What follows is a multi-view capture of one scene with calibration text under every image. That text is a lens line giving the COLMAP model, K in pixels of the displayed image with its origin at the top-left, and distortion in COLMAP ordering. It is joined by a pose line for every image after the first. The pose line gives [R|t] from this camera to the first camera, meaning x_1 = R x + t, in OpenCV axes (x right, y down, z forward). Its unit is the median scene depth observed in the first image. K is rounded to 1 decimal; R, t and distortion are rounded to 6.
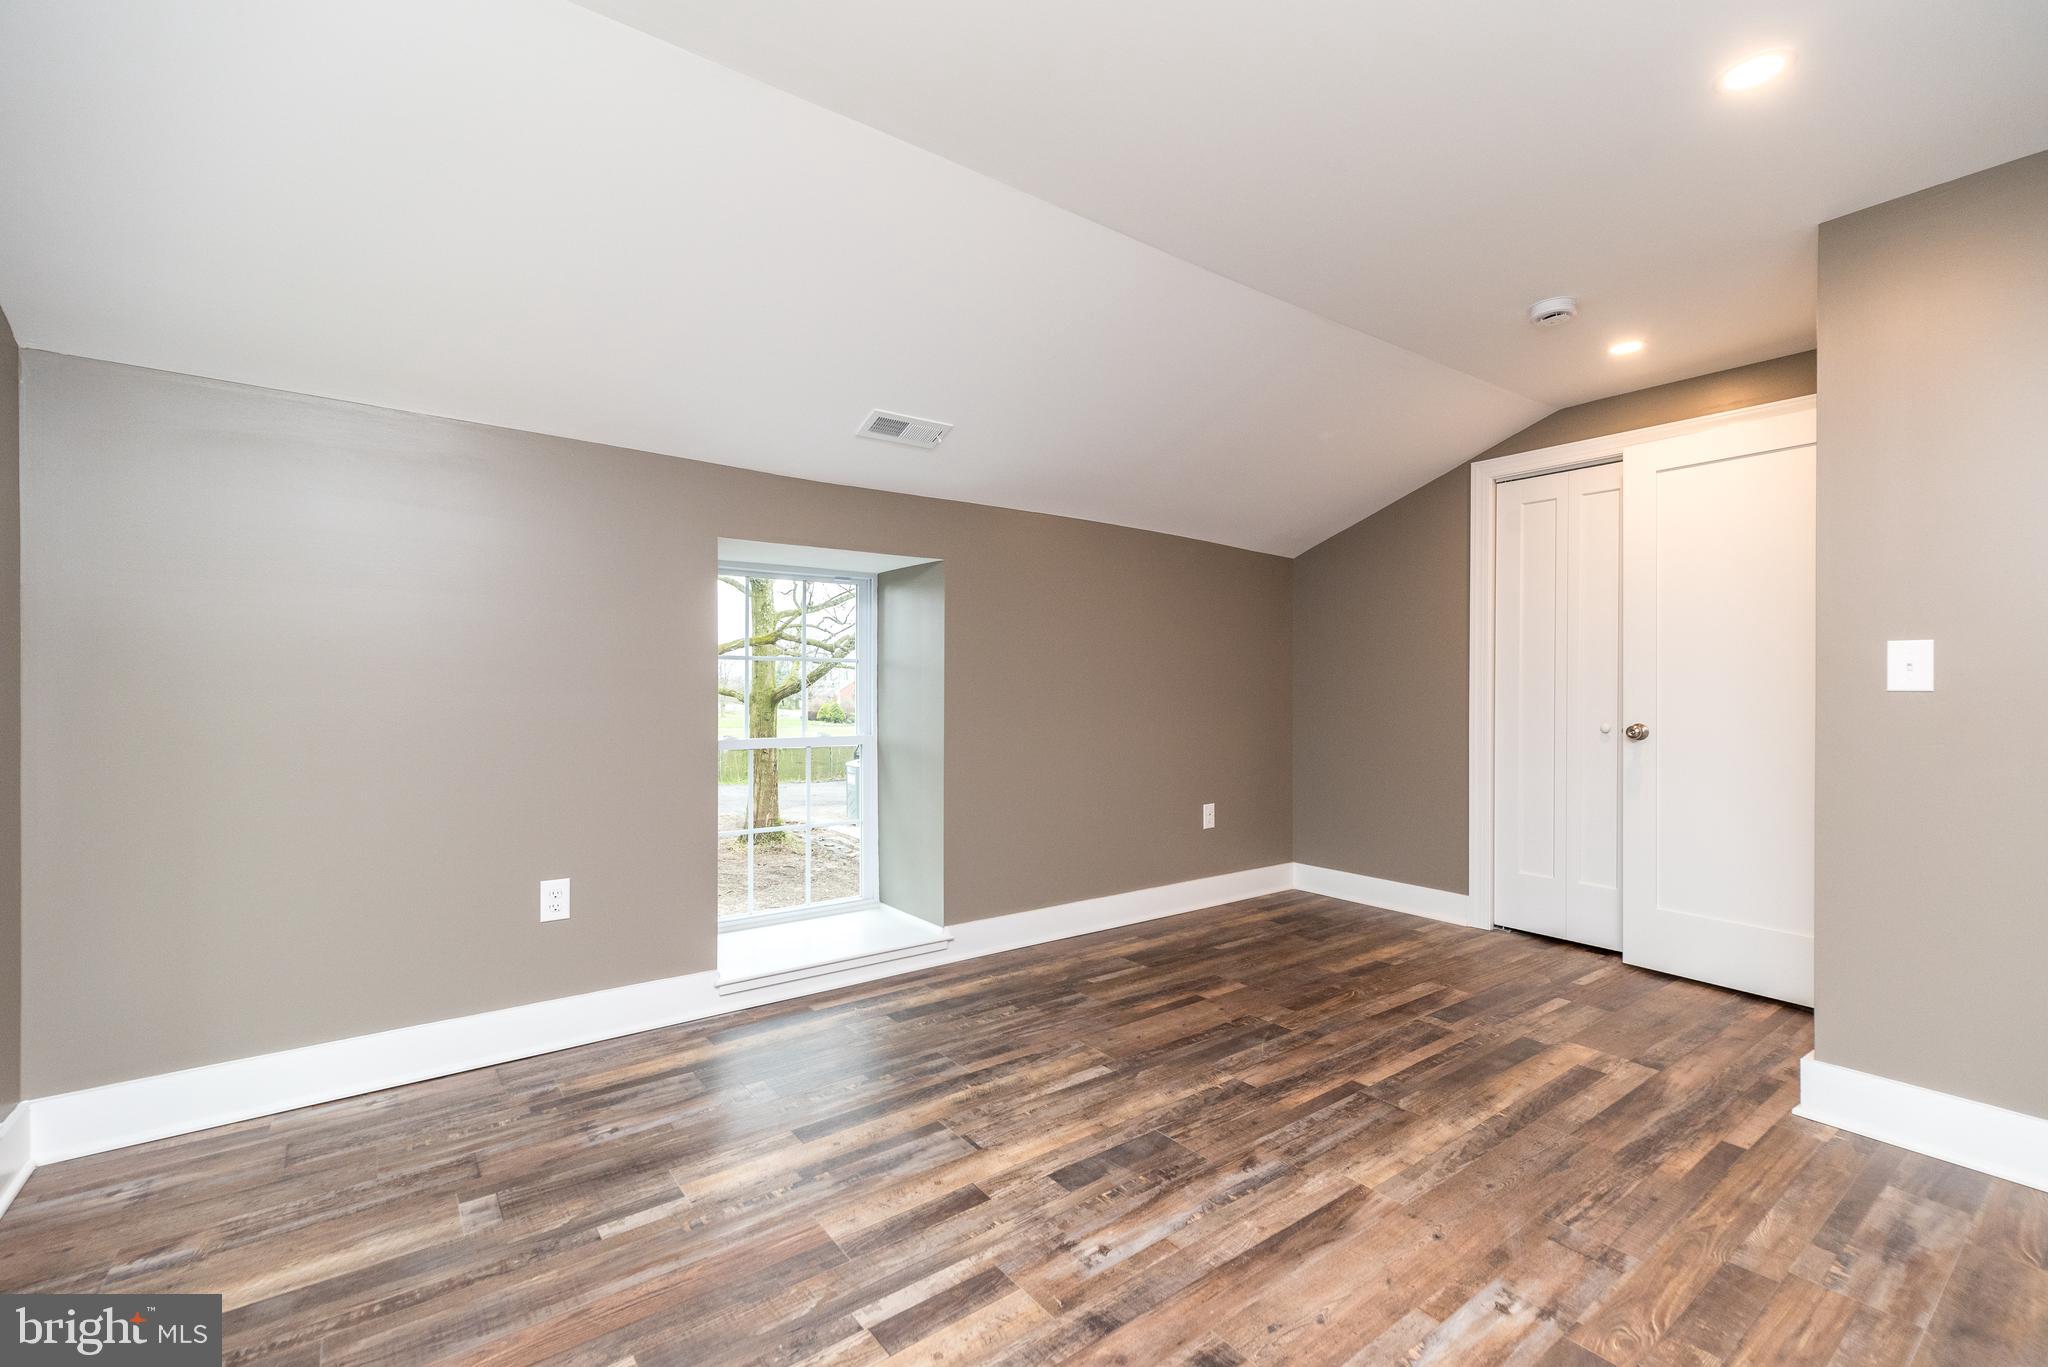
lens RADIAL K [[890.1, 0, 1027.1], [0, 890.1, 690.3], [0, 0, 1]] dist [0.006744, -0.000346]
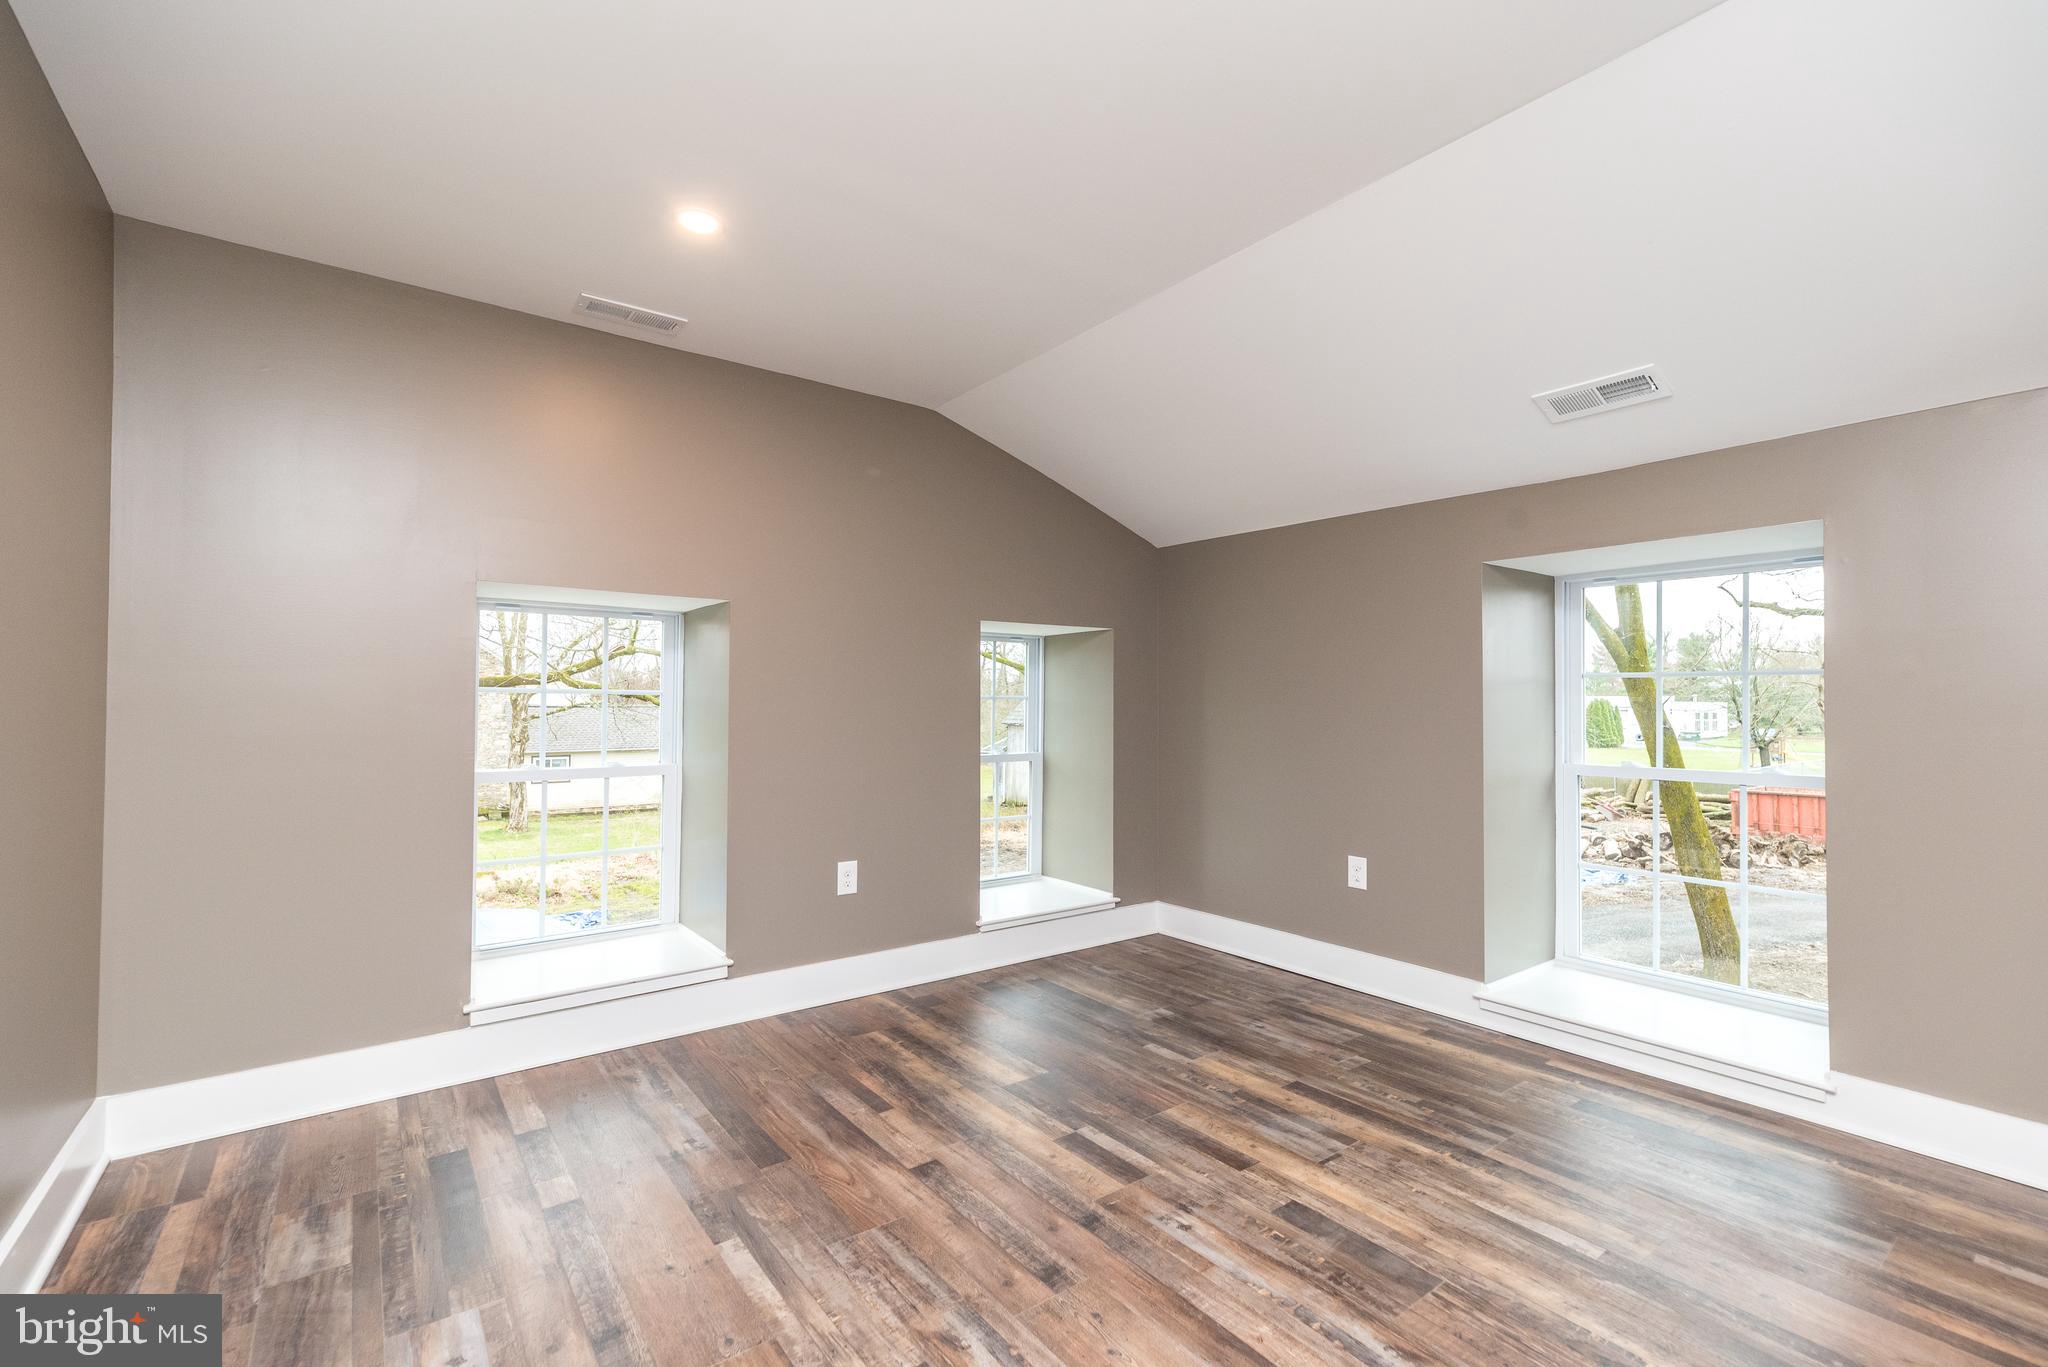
lens RADIAL K [[890.1, 0, 1027.1], [0, 890.1, 690.3], [0, 0, 1]] dist [0.006744, -0.000346]
pose [[-0.004085, -0.014780, -0.999882, 1.012883], [-0.004410, 0.999881, -0.014762, -0.013331], [0.999982, 0.004349, -0.004150, 0.685796]]
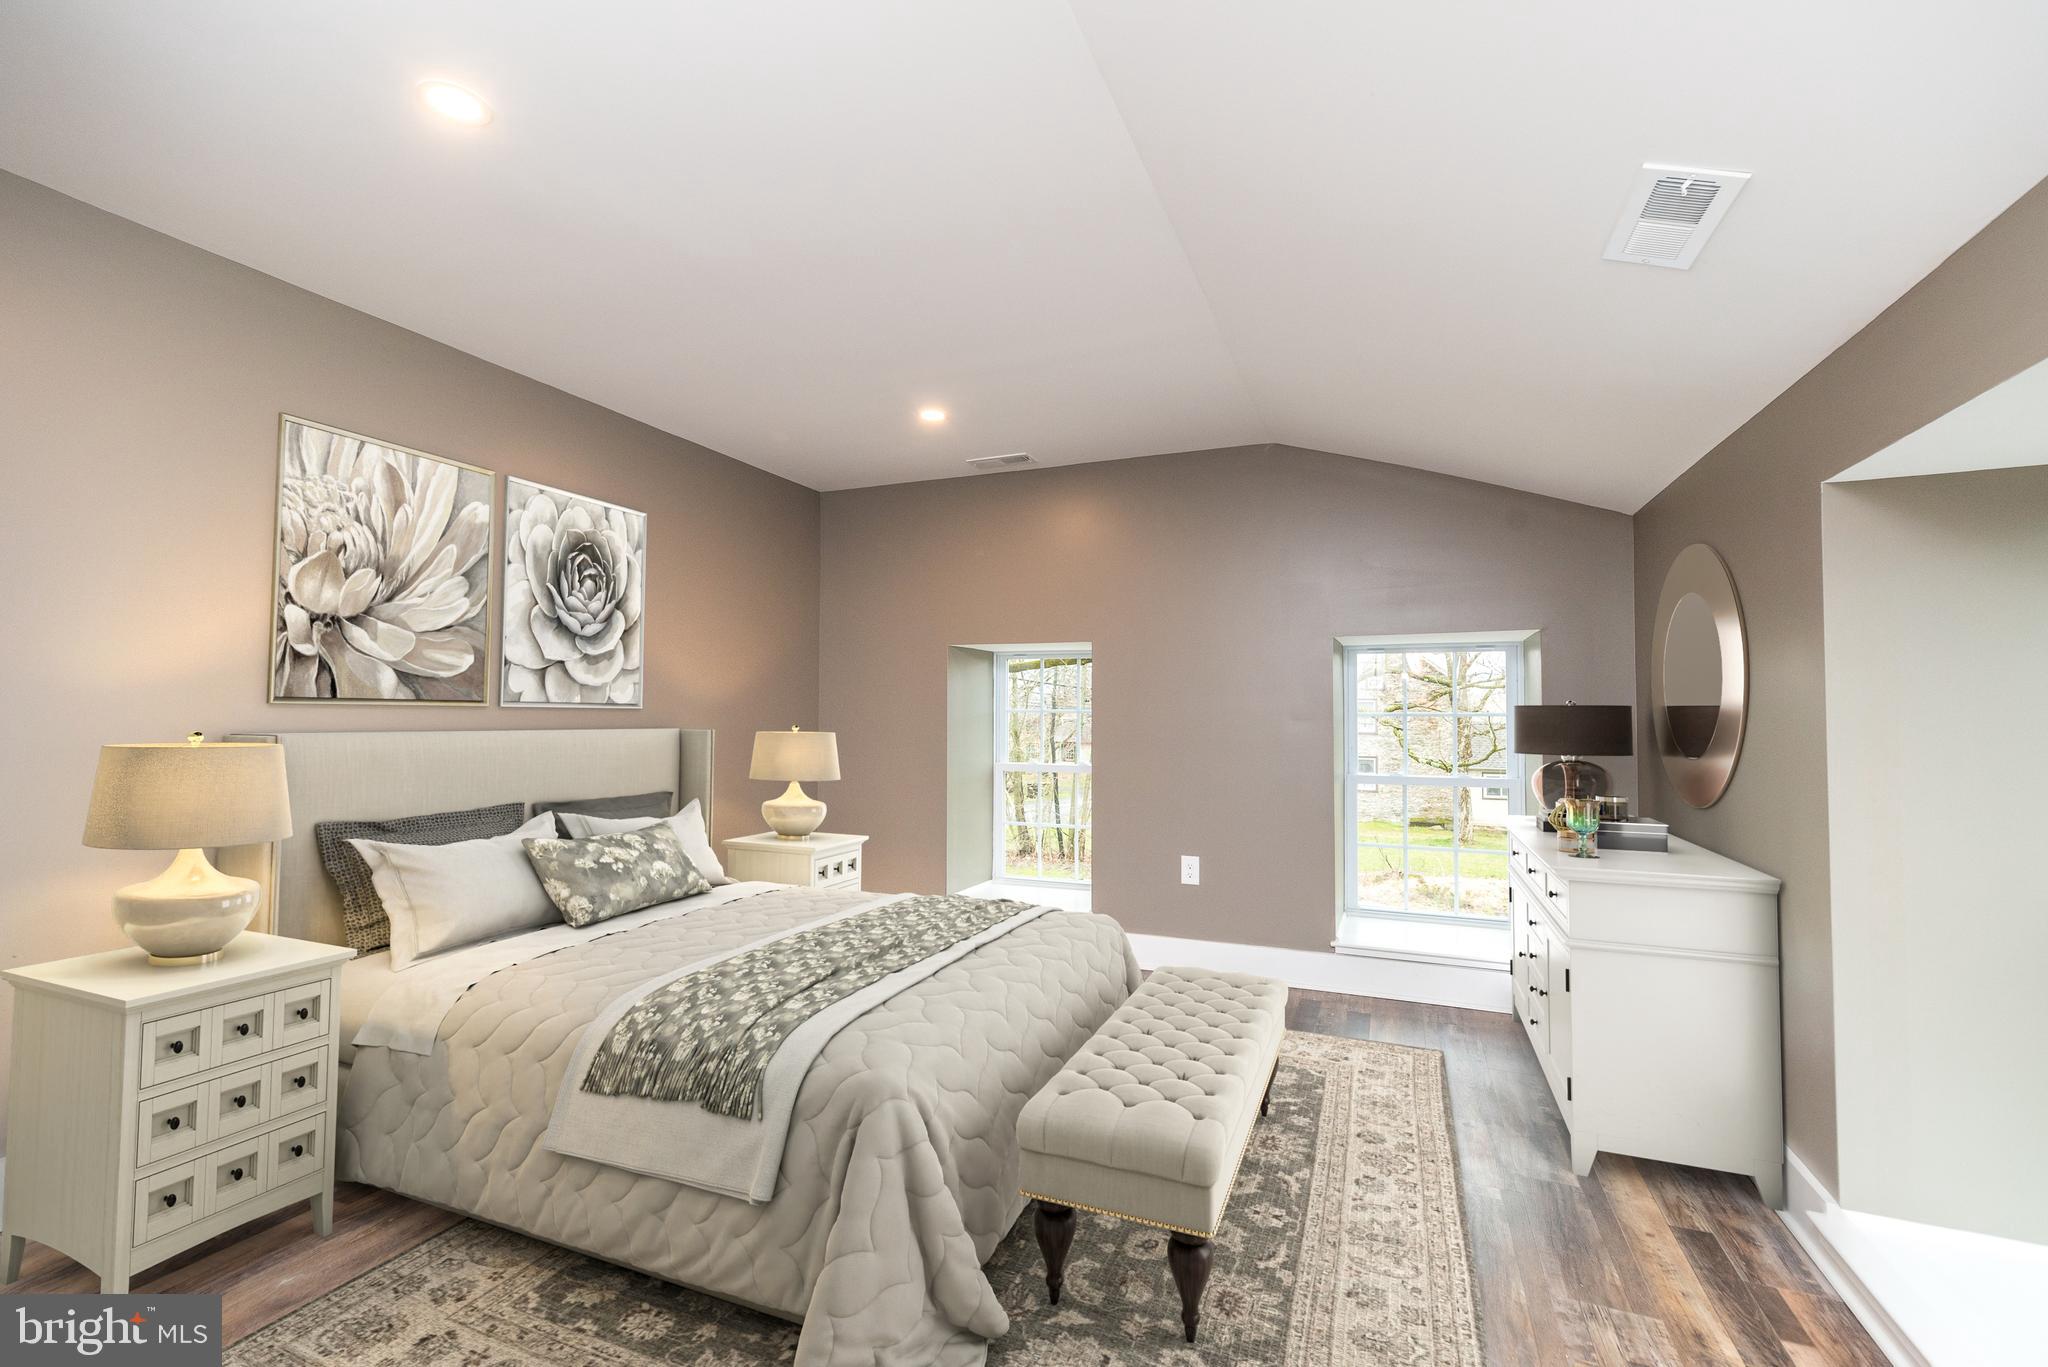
lens RADIAL K [[890.1, 0, 1027.1], [0, 890.1, 690.3], [0, 0, 1]] dist [0.006744, -0.000346]
pose [[-0.873643, -0.017837, -0.486241, 0.609760], [-0.002993, 0.999506, -0.031287, -0.011812], [0.486559, -0.025879, -0.873264, 1.845918]]
